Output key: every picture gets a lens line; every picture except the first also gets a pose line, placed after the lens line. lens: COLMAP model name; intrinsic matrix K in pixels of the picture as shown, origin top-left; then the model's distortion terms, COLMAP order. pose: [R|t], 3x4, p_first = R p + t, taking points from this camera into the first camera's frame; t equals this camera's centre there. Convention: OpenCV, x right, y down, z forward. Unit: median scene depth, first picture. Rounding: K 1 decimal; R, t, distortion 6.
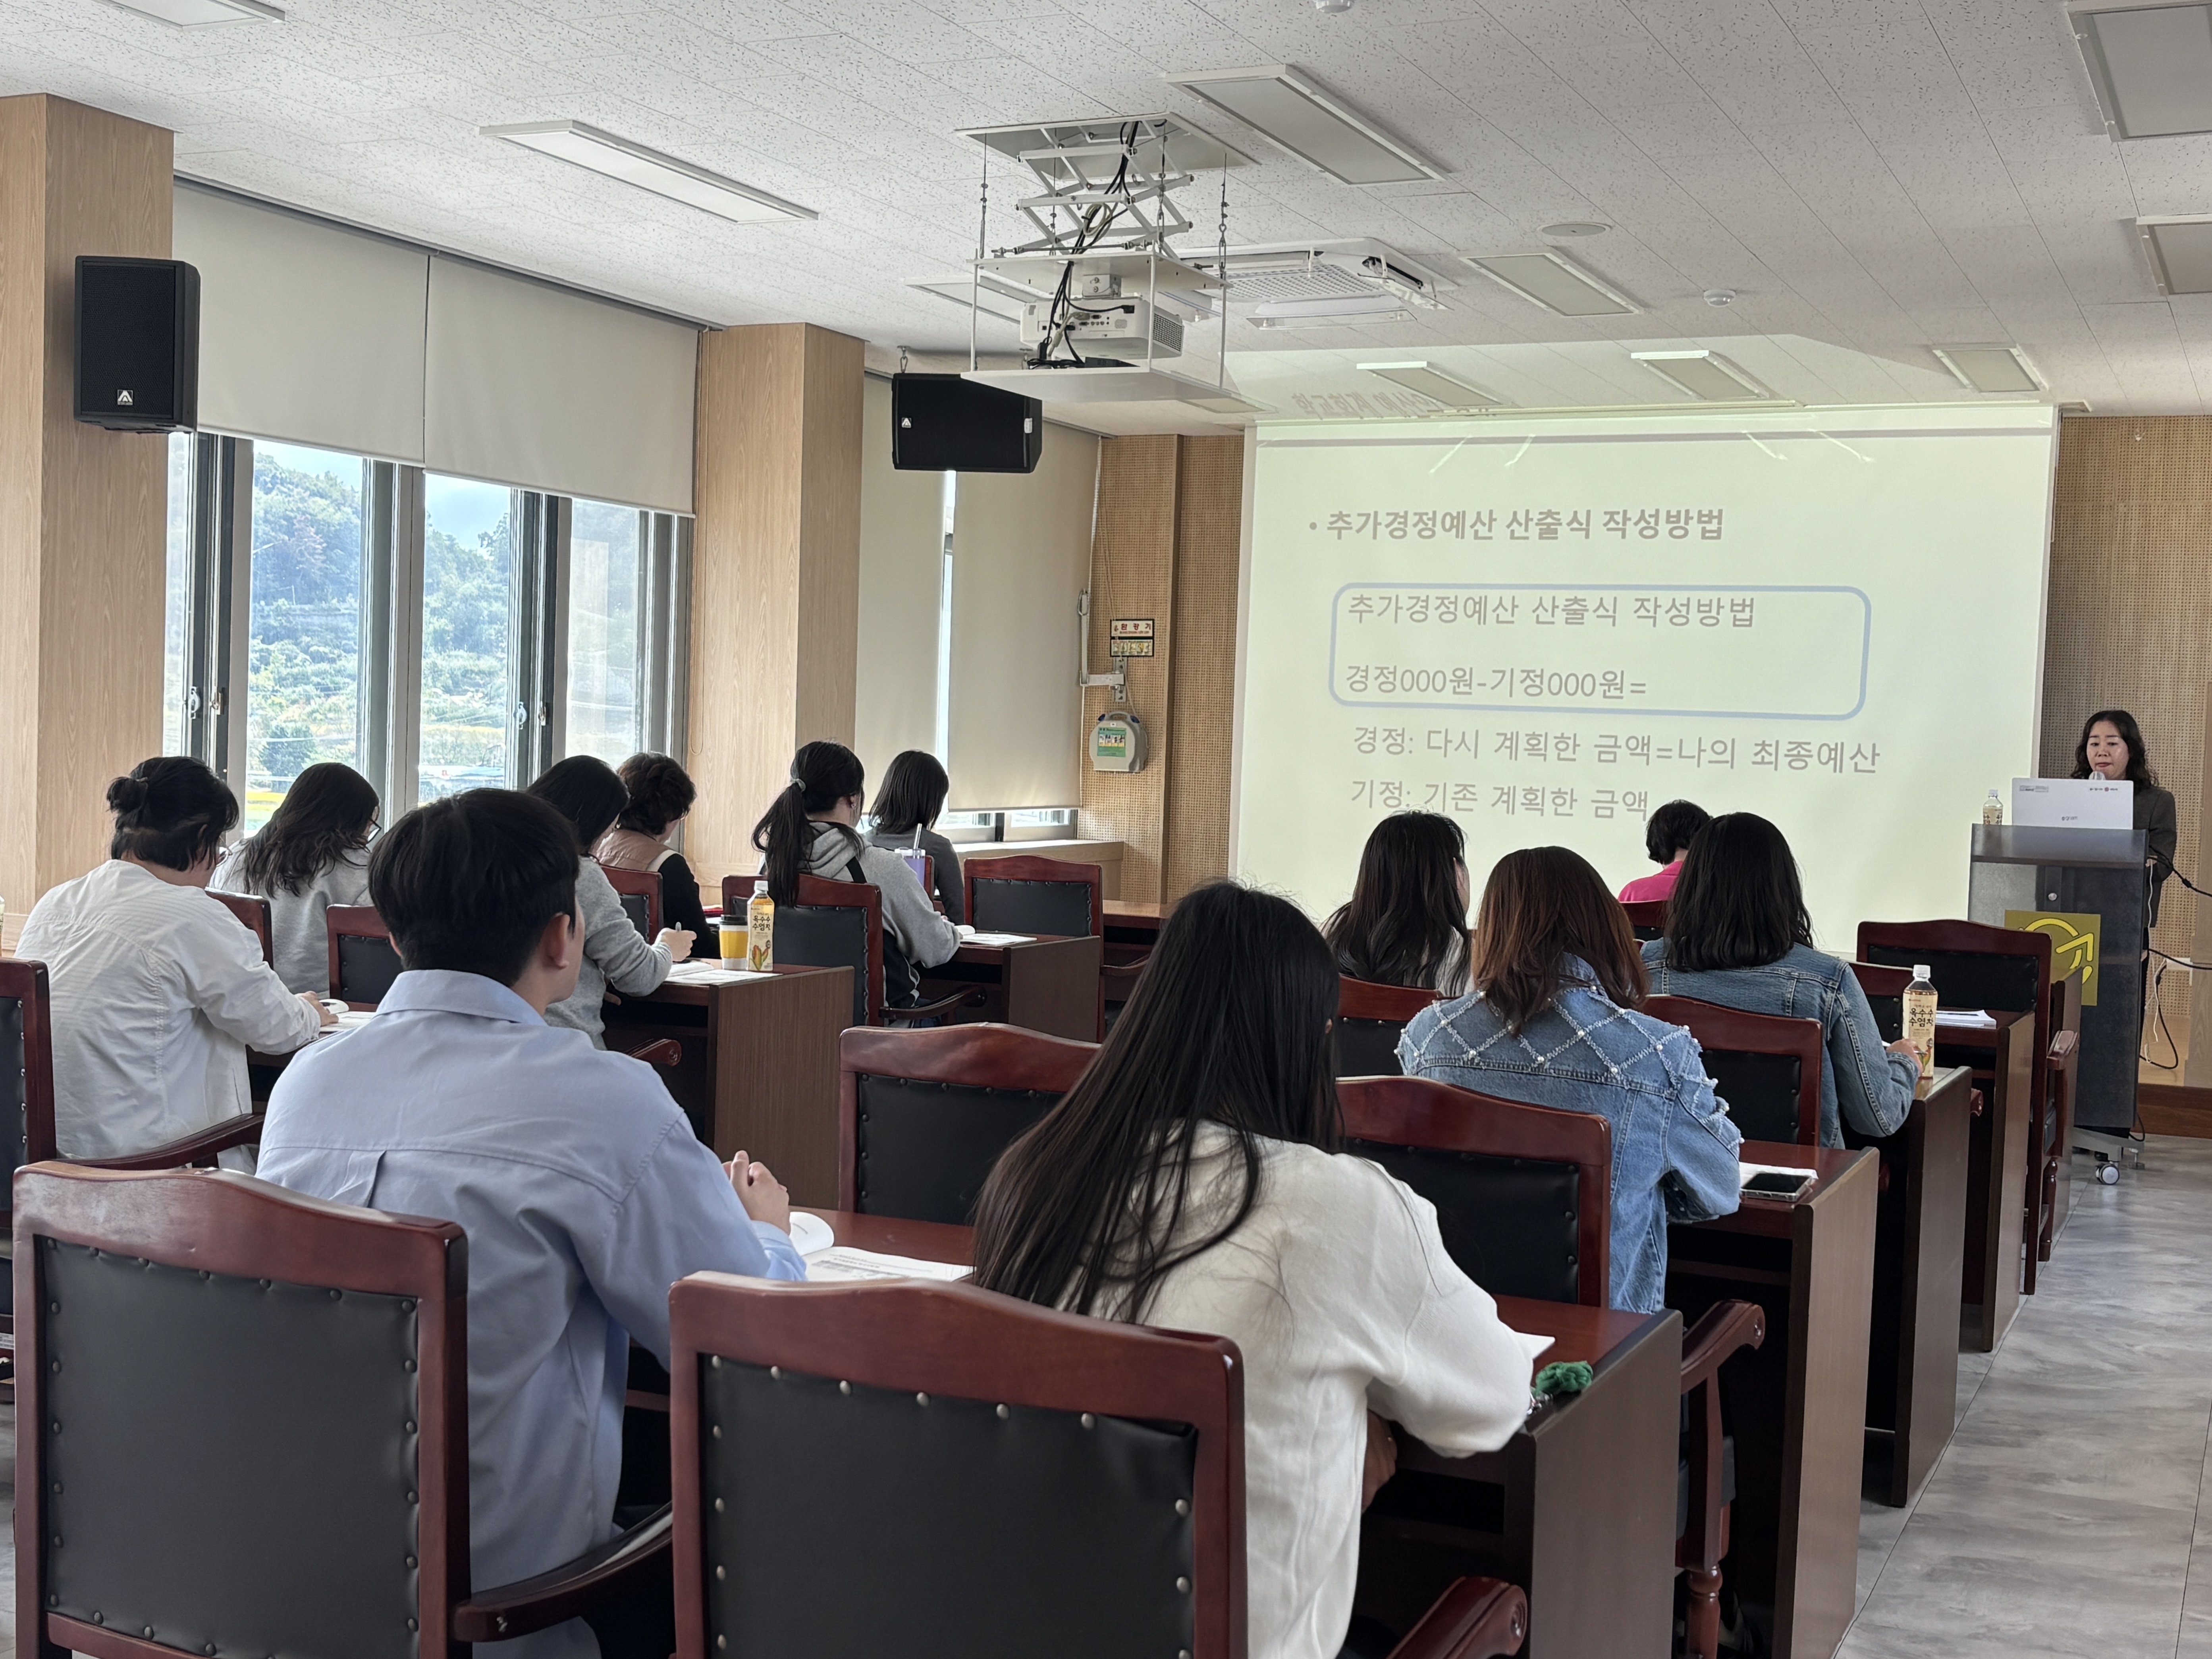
lens RADIAL K [[2498.2, 0, 1103.8], [0, 2498.2, 828.7], [0, 0, 1]] dist [0.000474, 0.000000]
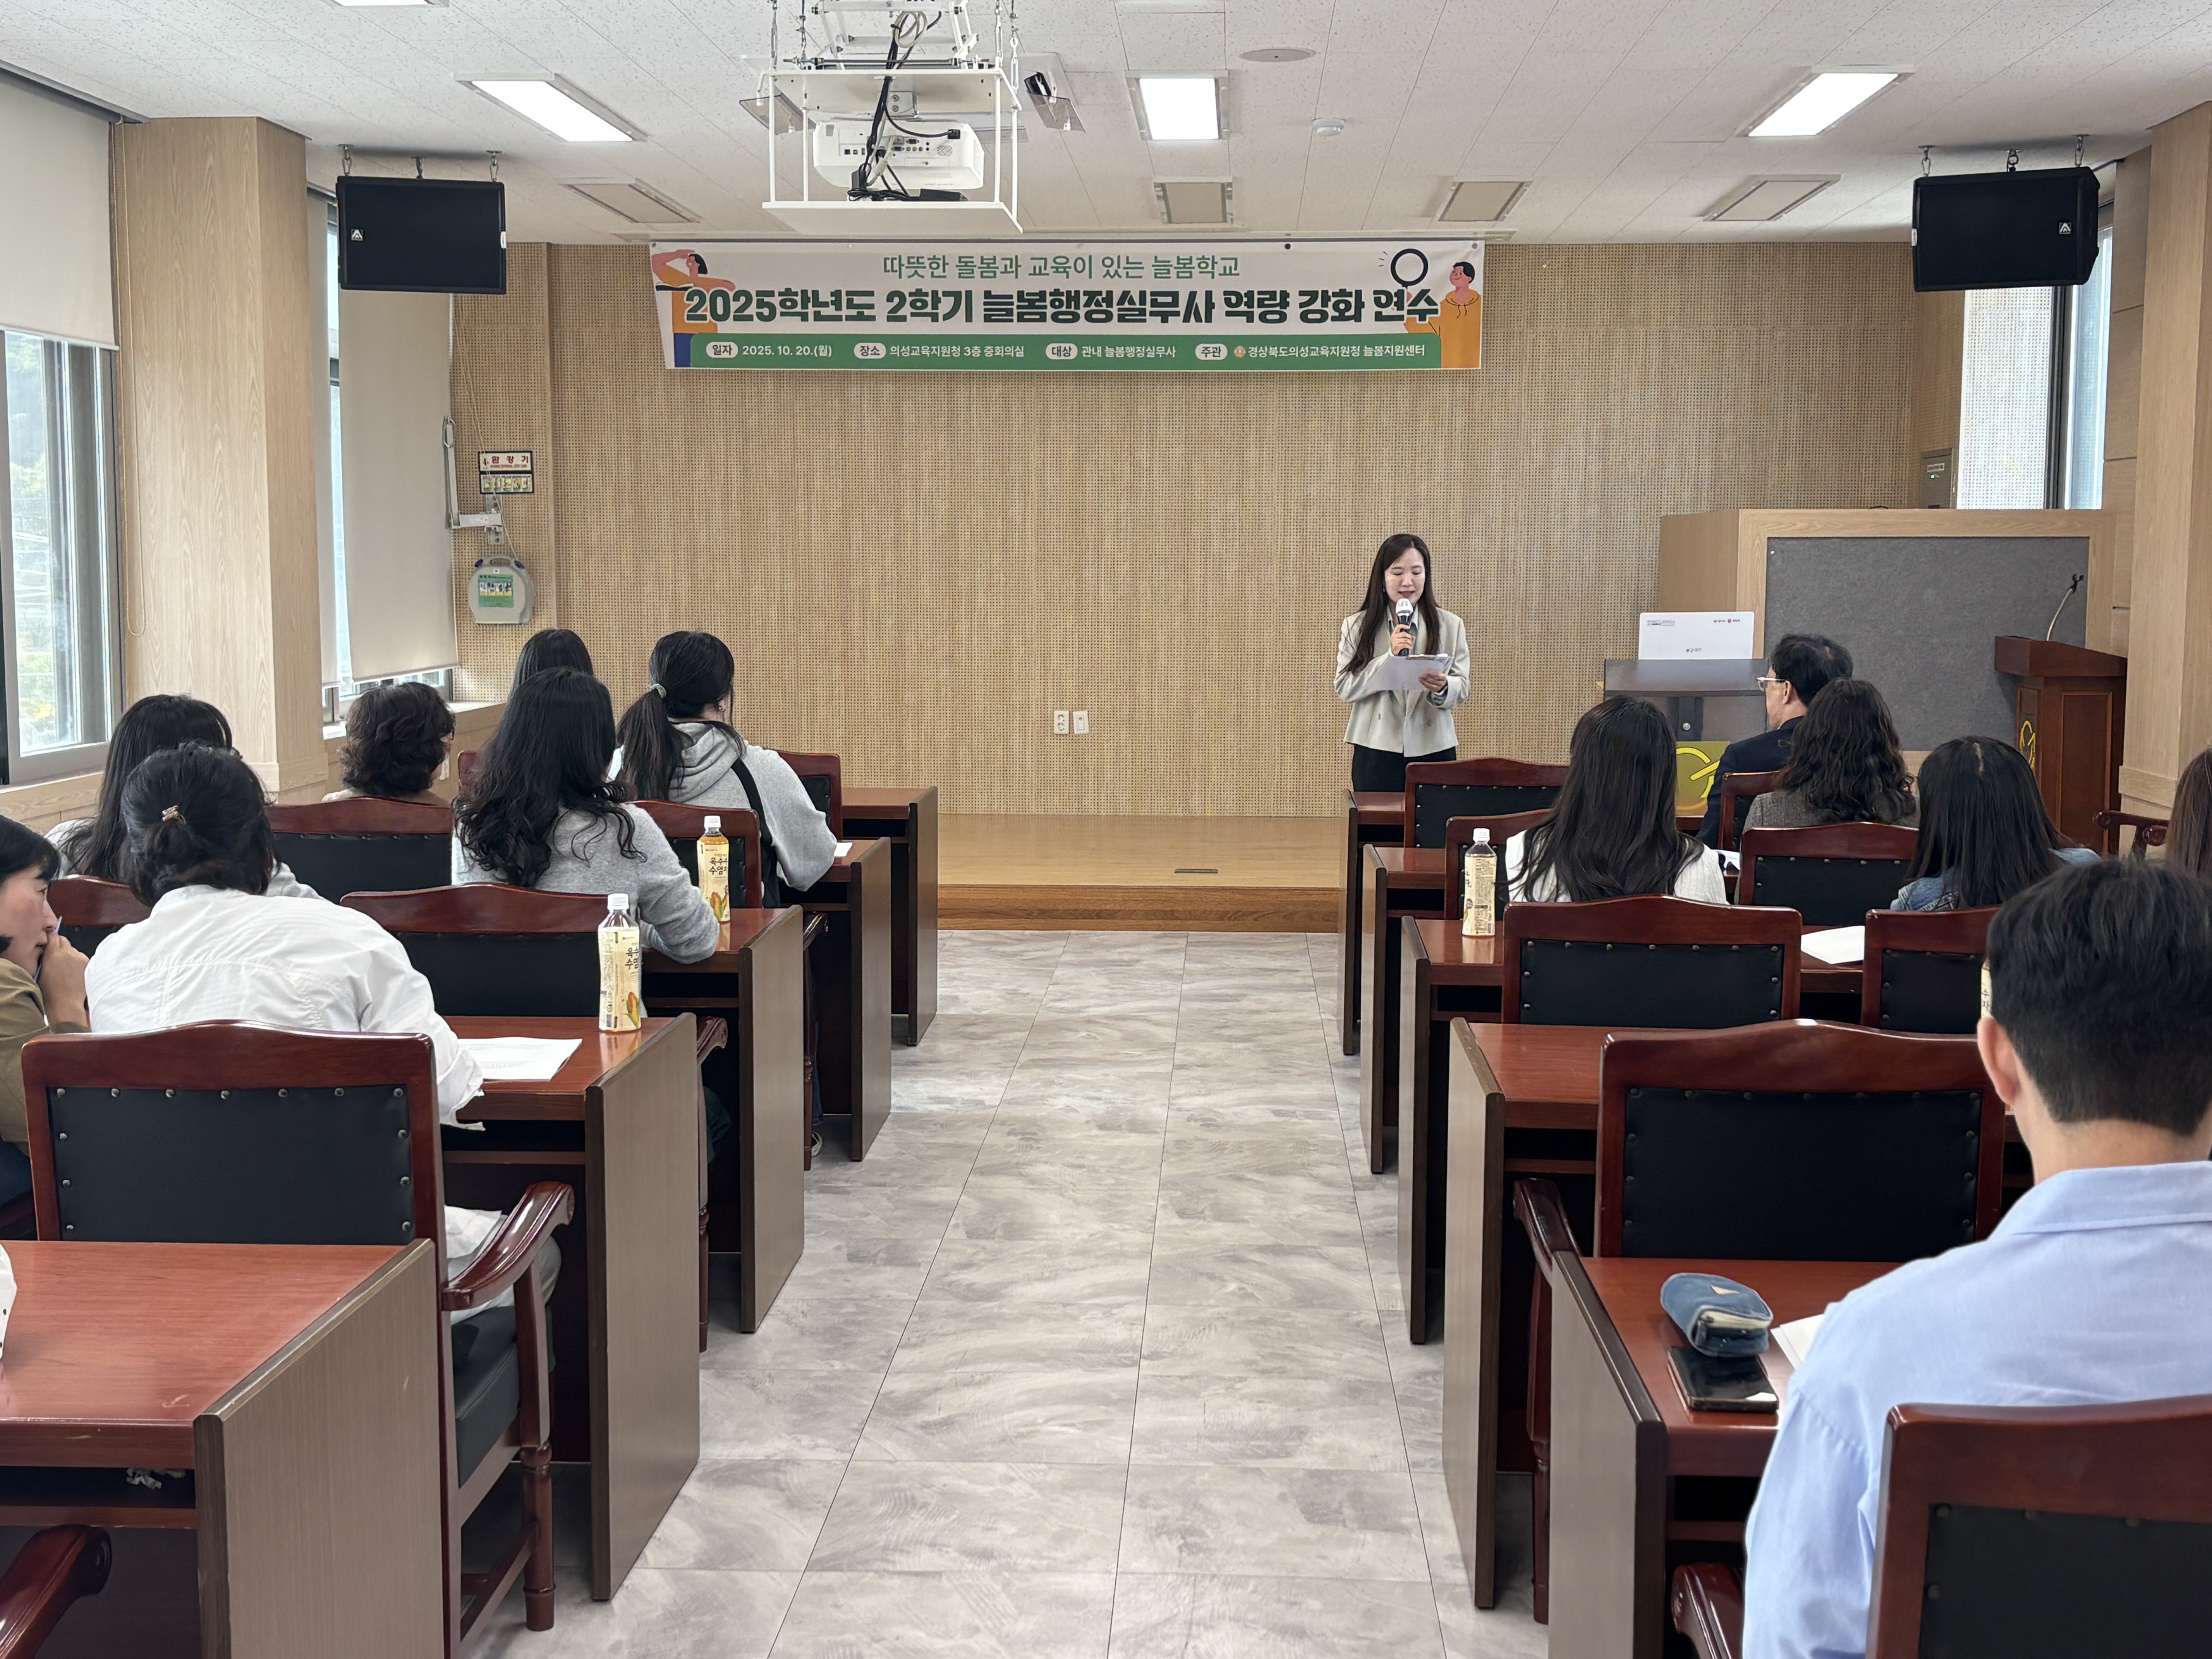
lens RADIAL K [[2627.7, 0, 1104.1], [0, 2627.7, 829.1], [0, 0, 1]] dist [-0.007691, 0.000000]
pose [[0.915889, -0.079327, 0.393517, -0.217695], [0.049958, 0.995184, 0.084339, -0.022761], [-0.398312, -0.057586, 0.915441, 0.060706]]
